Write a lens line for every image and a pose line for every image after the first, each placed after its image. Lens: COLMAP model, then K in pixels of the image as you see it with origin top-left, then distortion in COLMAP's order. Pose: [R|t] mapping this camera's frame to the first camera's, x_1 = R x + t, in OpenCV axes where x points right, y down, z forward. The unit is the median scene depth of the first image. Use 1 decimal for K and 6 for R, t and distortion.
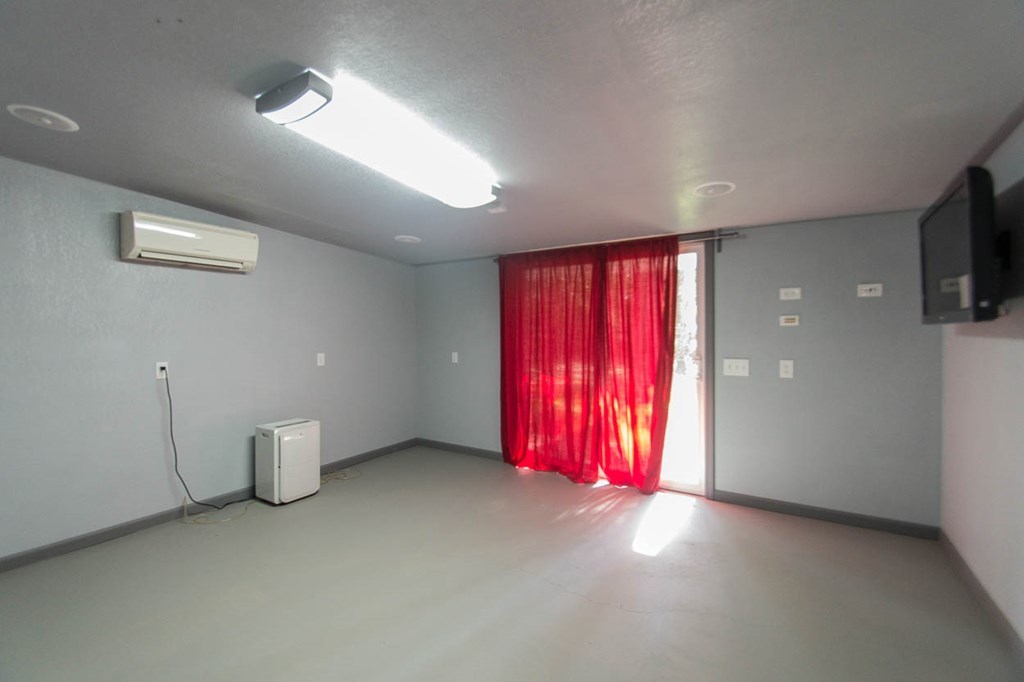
lens RADIAL K [[450.2, 0, 509.0], [0, 450.2, 342.2], [0, 0, 1]] dist [-0.000510, -0.000312]
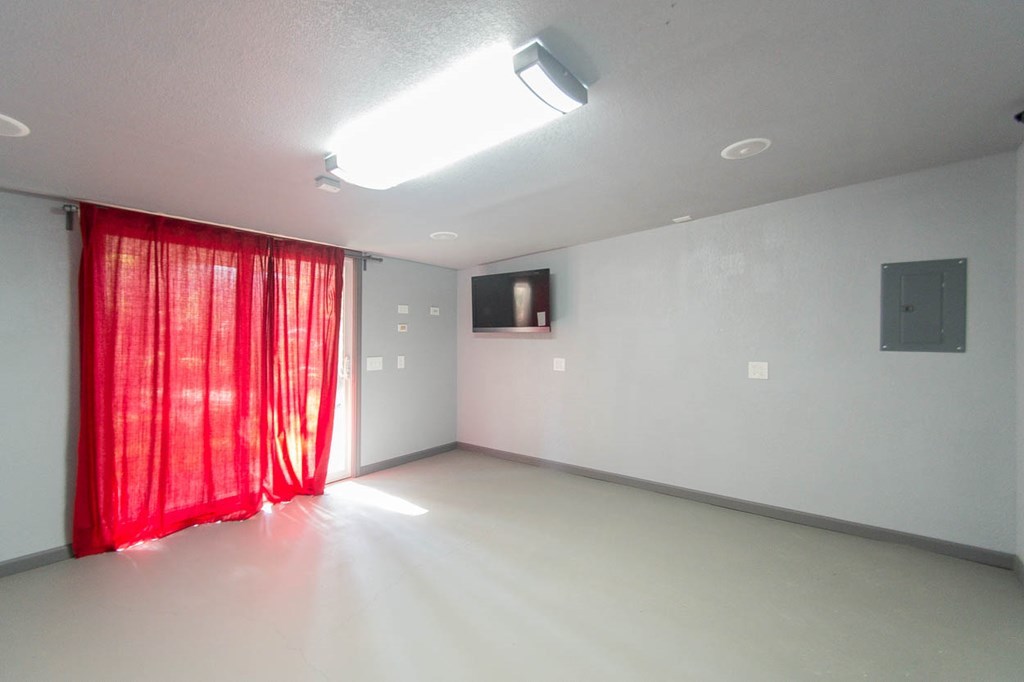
lens RADIAL K [[450.2, 0, 506.5], [0, 450.2, 335.9], [0, 0, 1]] dist [-0.000510, -0.000312]
pose [[0.083293, 0.006914, 0.996501, -0.714101], [0.017761, 0.999807, -0.008422, -0.005200], [-0.996367, 0.018400, 0.083154, 0.520018]]
